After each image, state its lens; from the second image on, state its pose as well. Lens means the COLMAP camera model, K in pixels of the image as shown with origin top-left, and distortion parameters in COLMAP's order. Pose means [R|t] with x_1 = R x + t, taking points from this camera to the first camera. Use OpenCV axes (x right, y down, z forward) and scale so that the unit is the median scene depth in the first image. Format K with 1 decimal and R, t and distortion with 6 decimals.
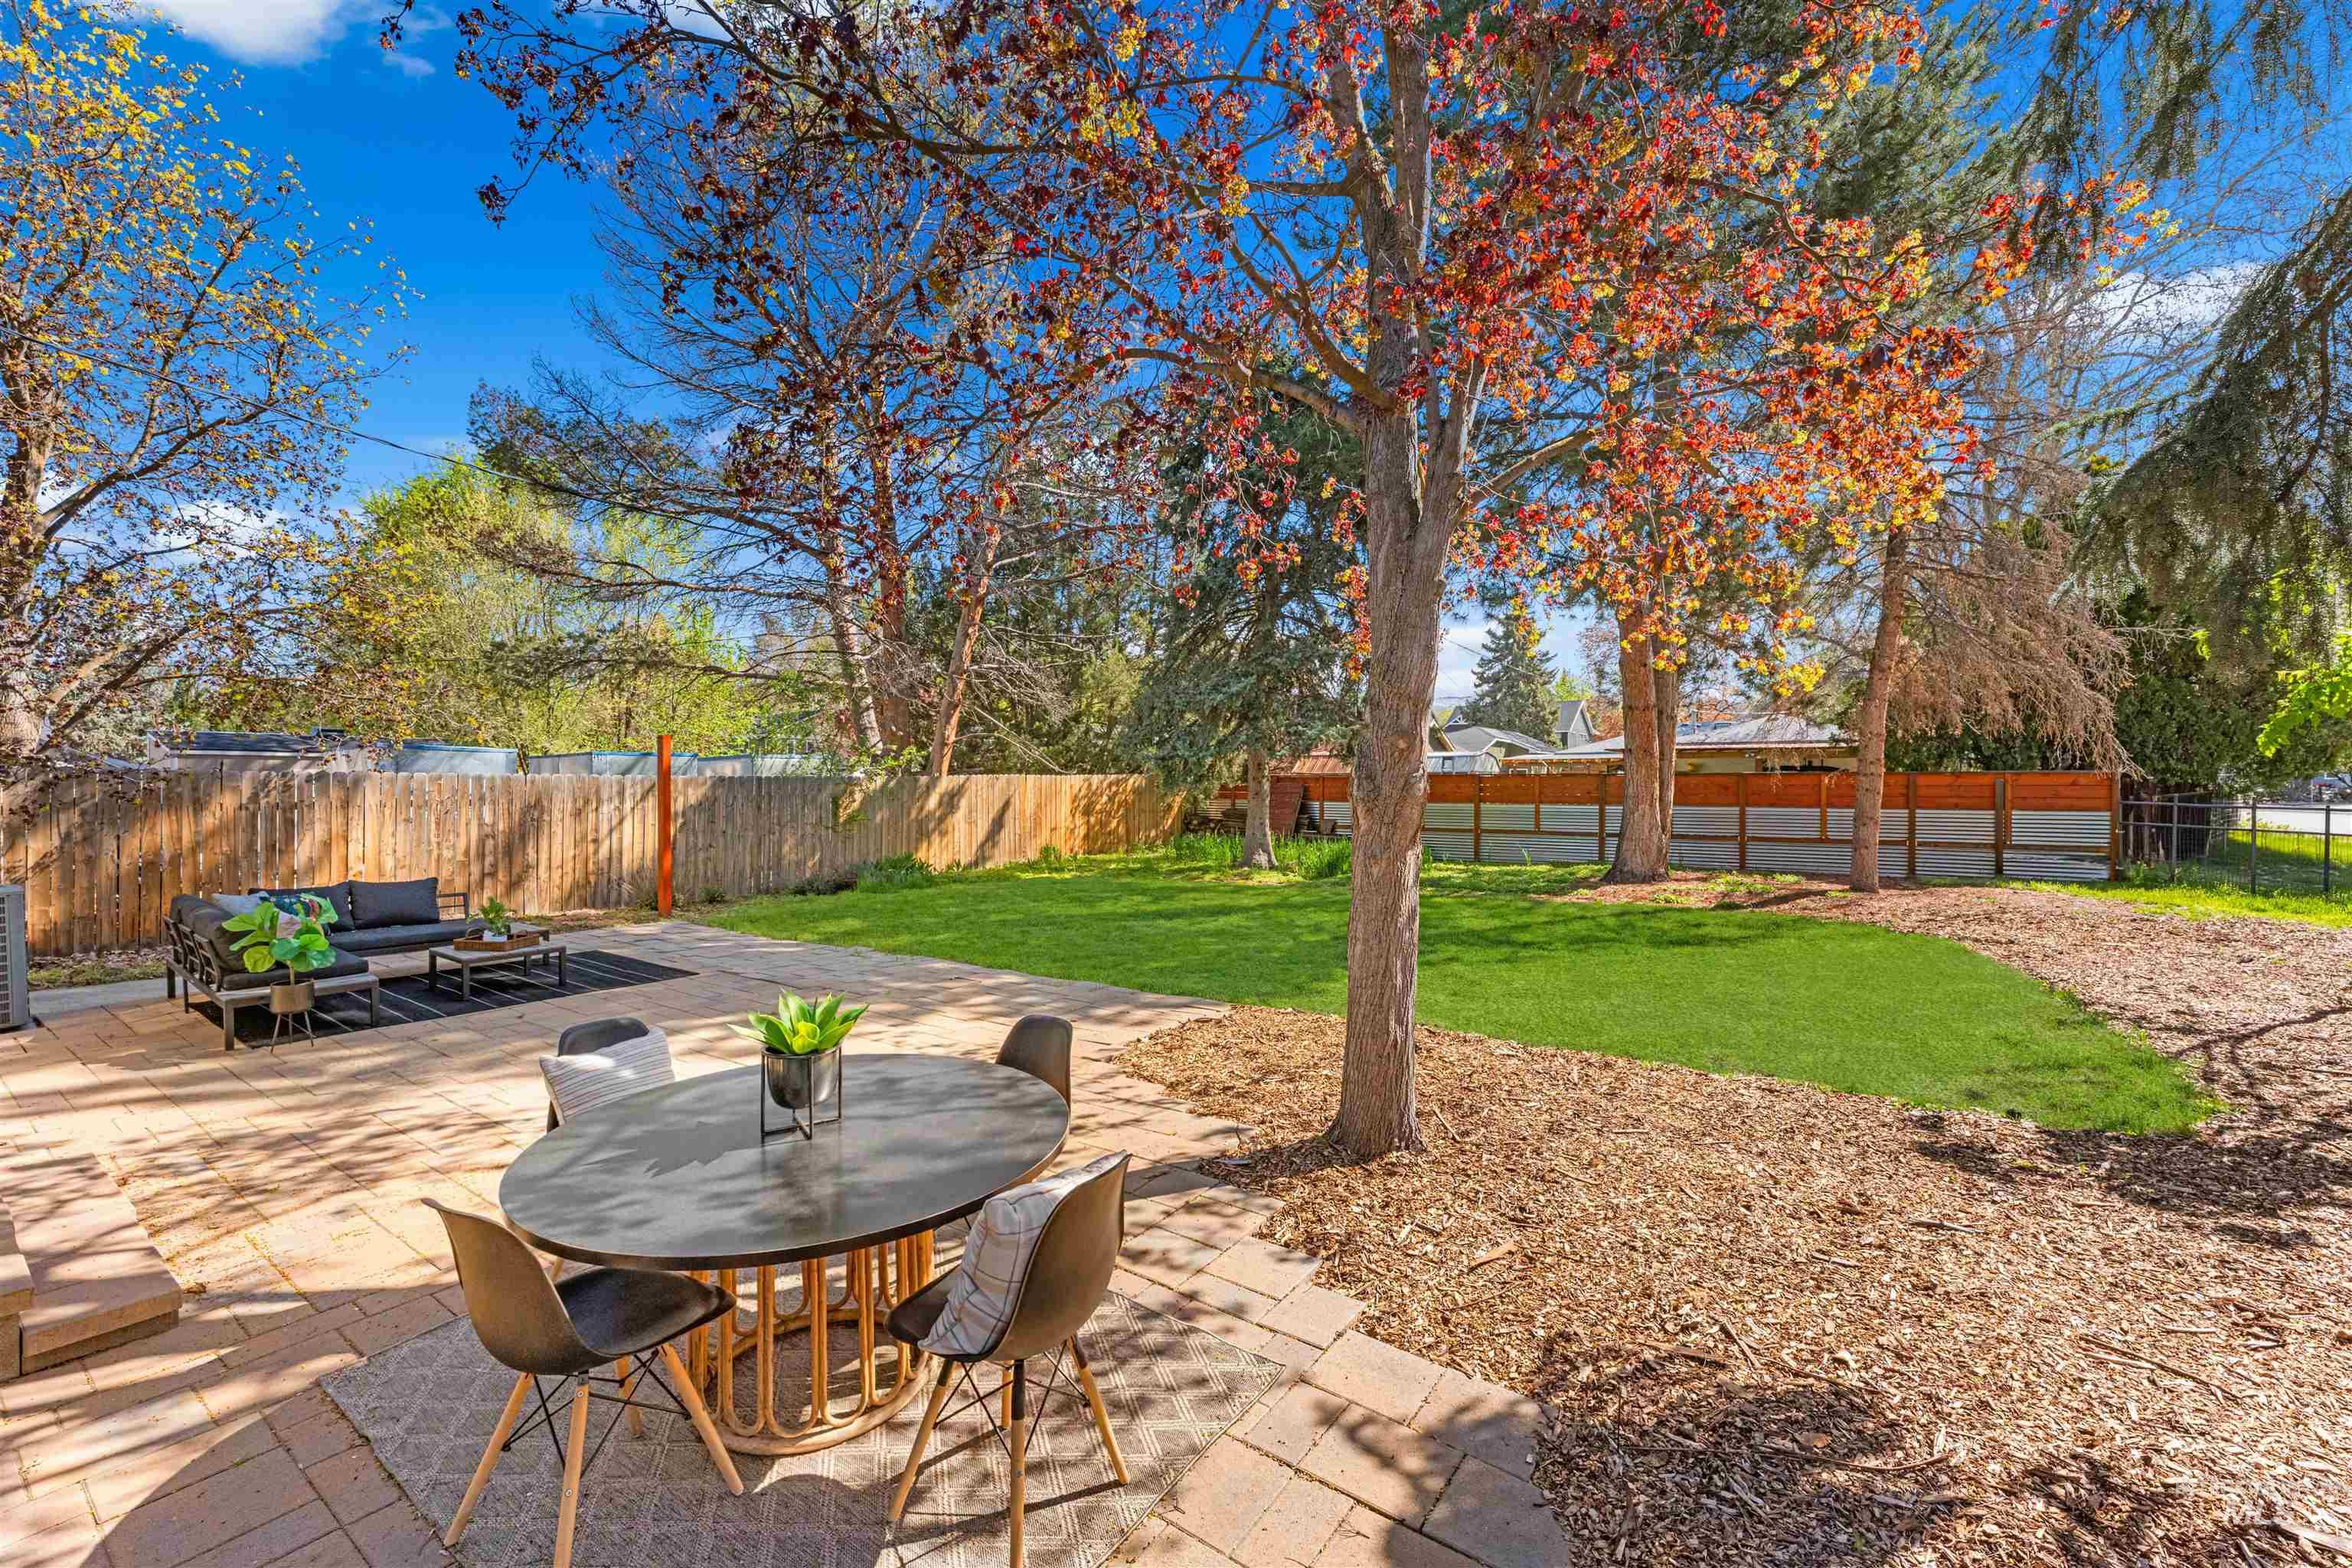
lens RADIAL K [[945.3, 0, 1171.0], [0, 945.3, 778.4], [0, 0, 1]] dist [-0.002265, 0.000810]
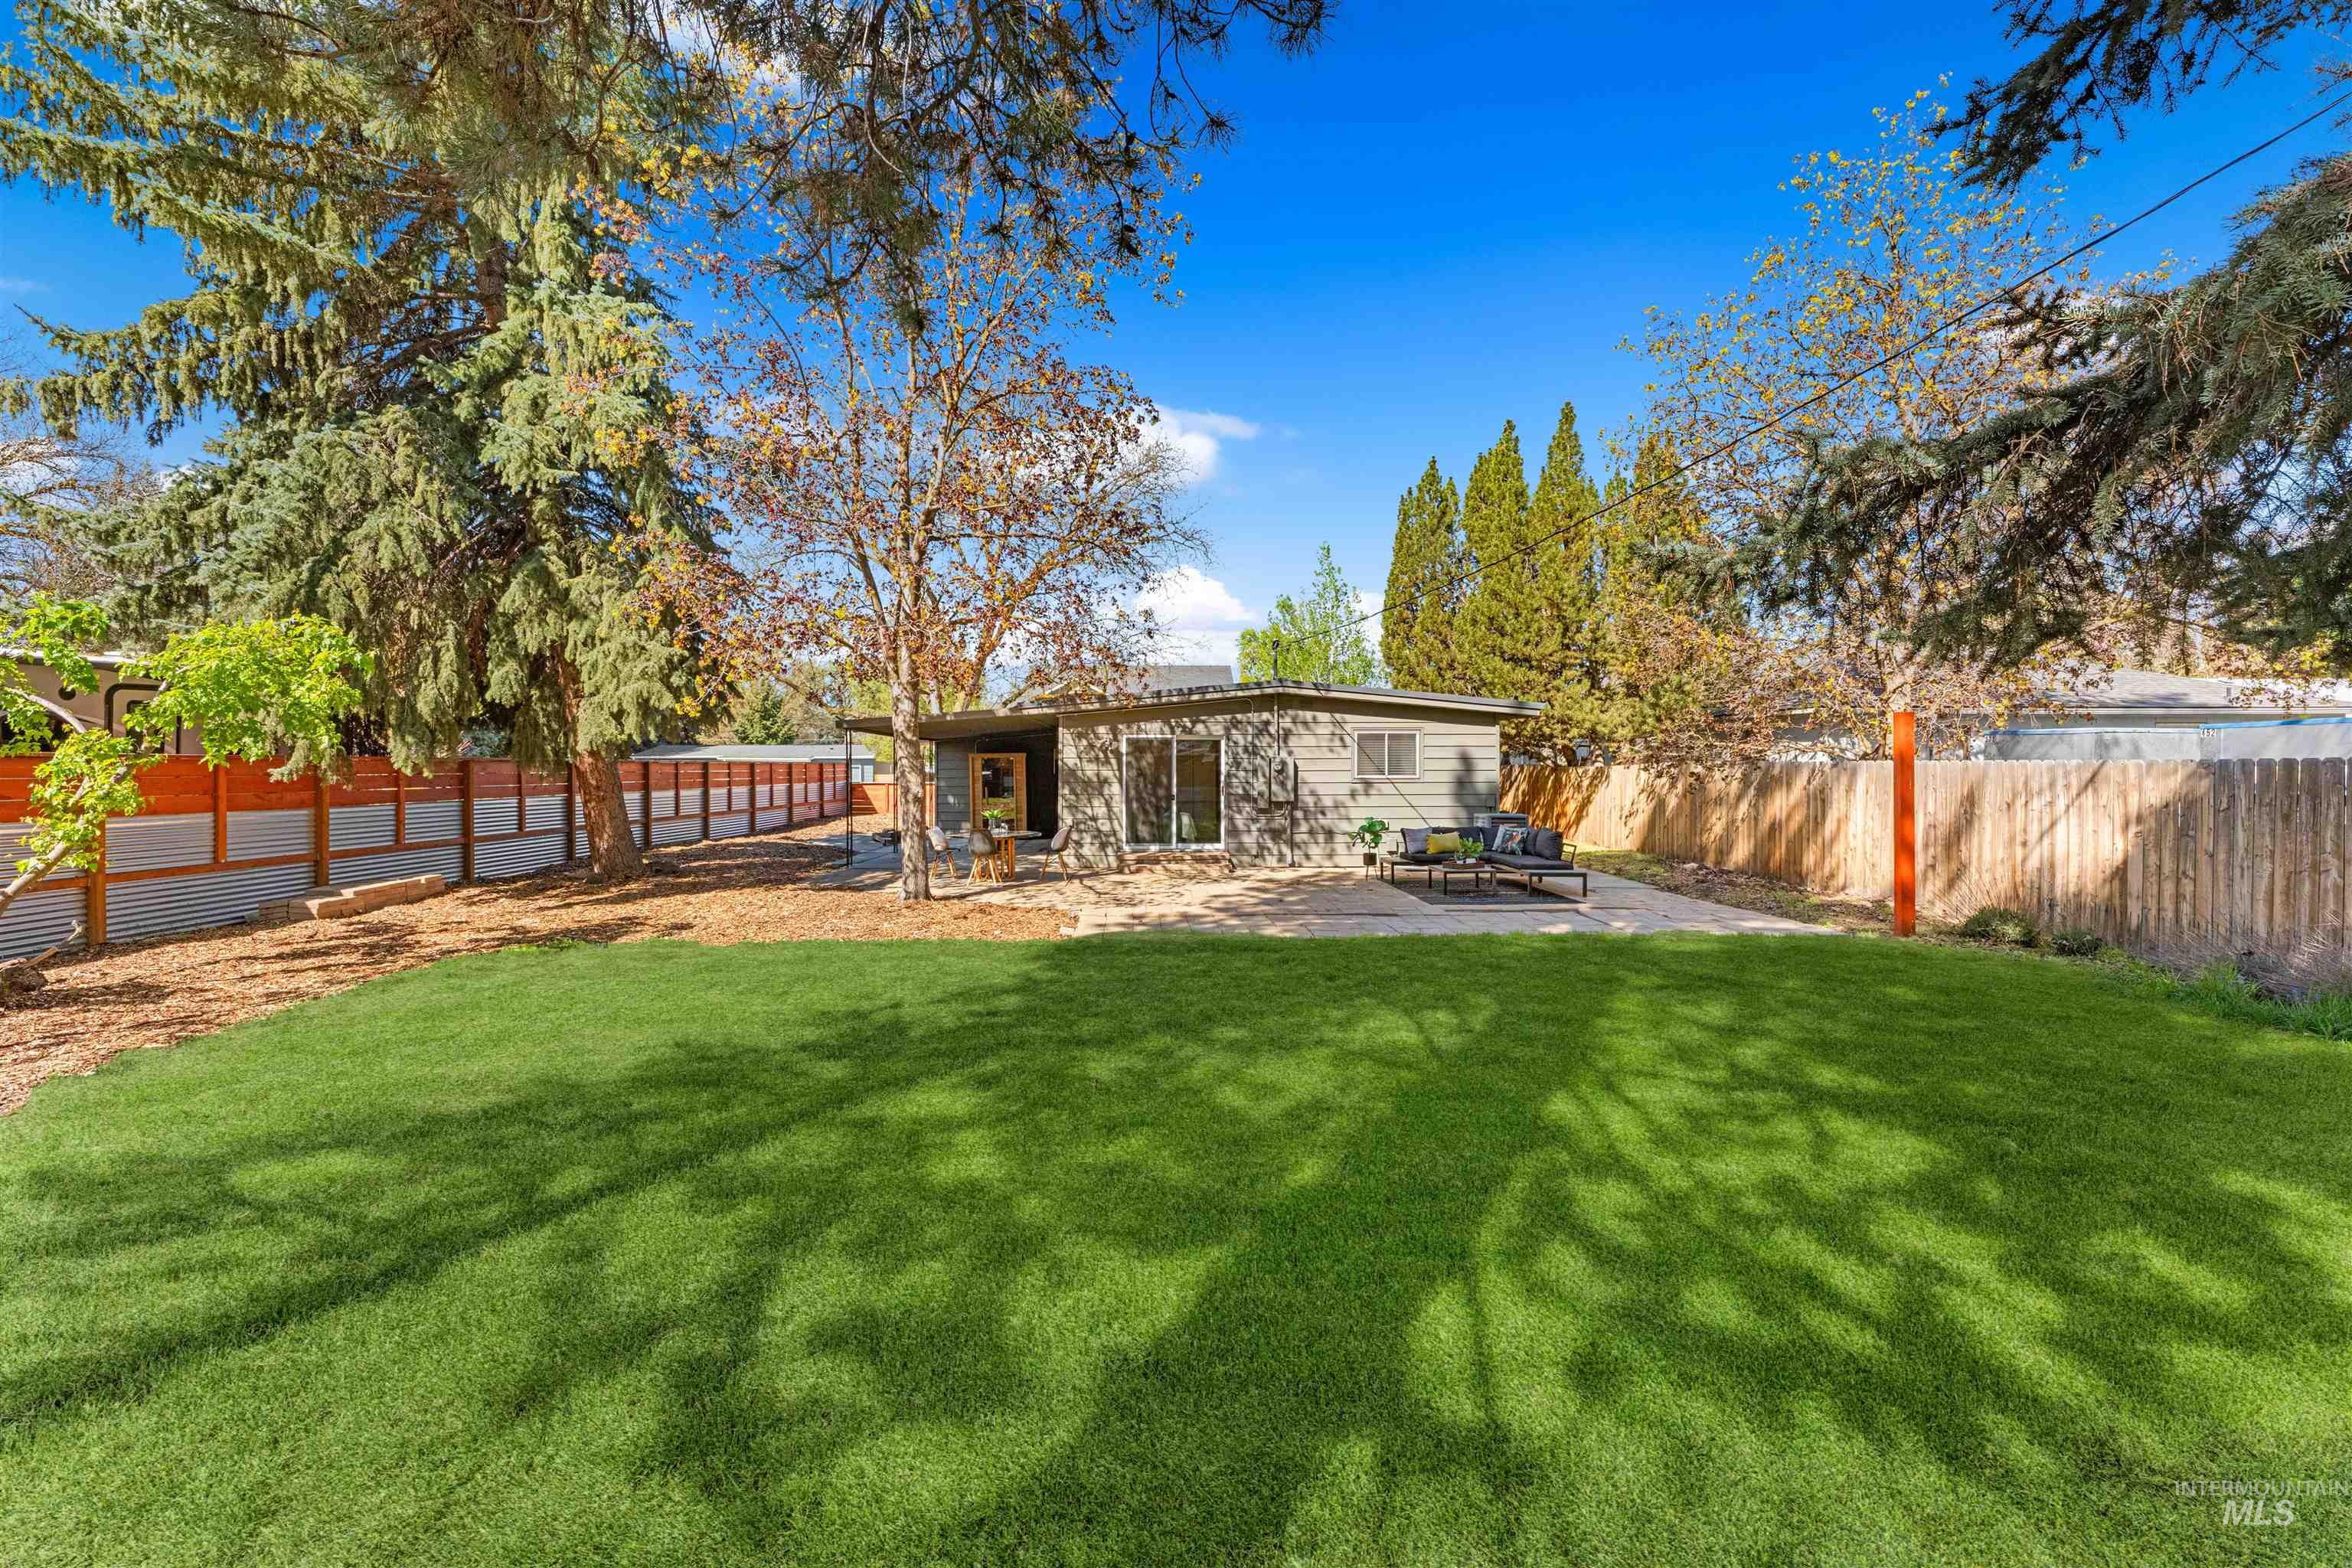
lens RADIAL K [[945.3, 0, 1115.3], [0, 945.3, 771.4], [0, 0, 1]] dist [-0.002265, 0.000810]
pose [[-0.813847, 0.001543, -0.581078, 0.394462], [0.002112, 0.999998, -0.000302, 0.003361], [0.581076, -0.001473, -0.813848, 1.035590]]
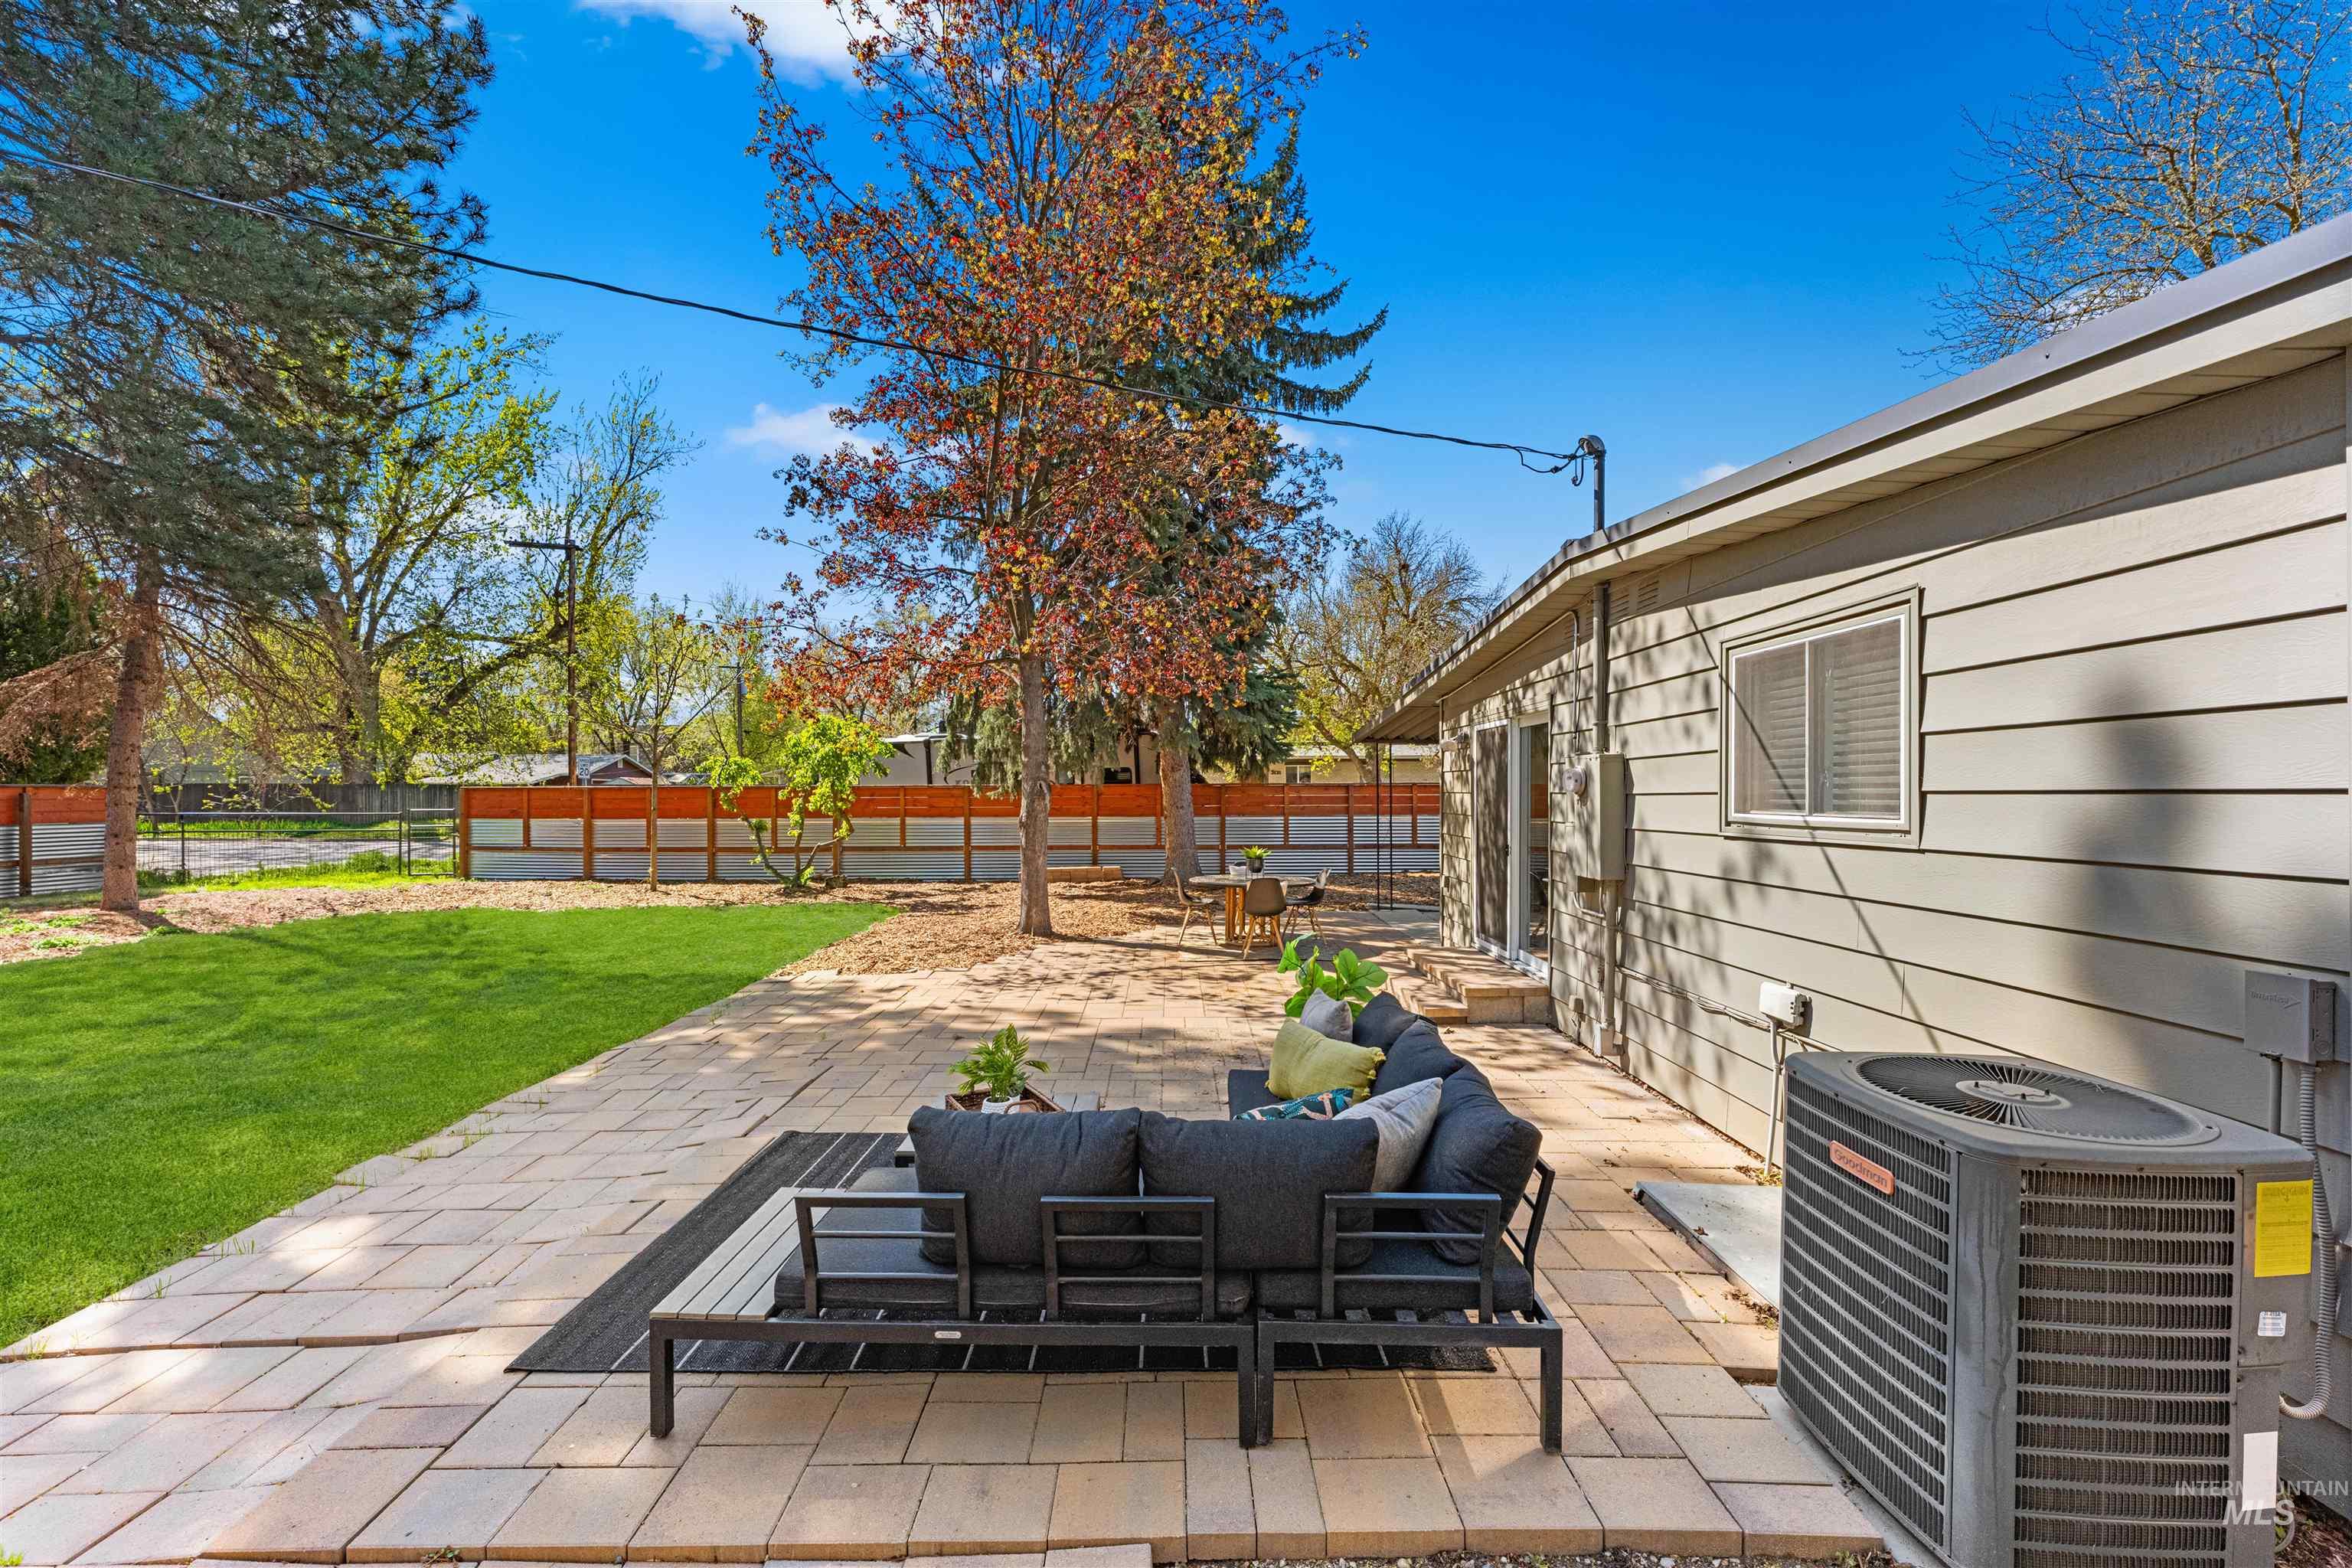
lens RADIAL K [[945.3, 0, 1177.2], [0, 945.3, 796.0], [0, 0, 1]] dist [-0.002265, 0.000810]
pose [[-0.575855, -0.001447, 0.817551, -0.609854], [-0.000670, 0.999999, 0.001298, 0.002772], [-0.817552, 0.000200, -0.575855, 0.629278]]
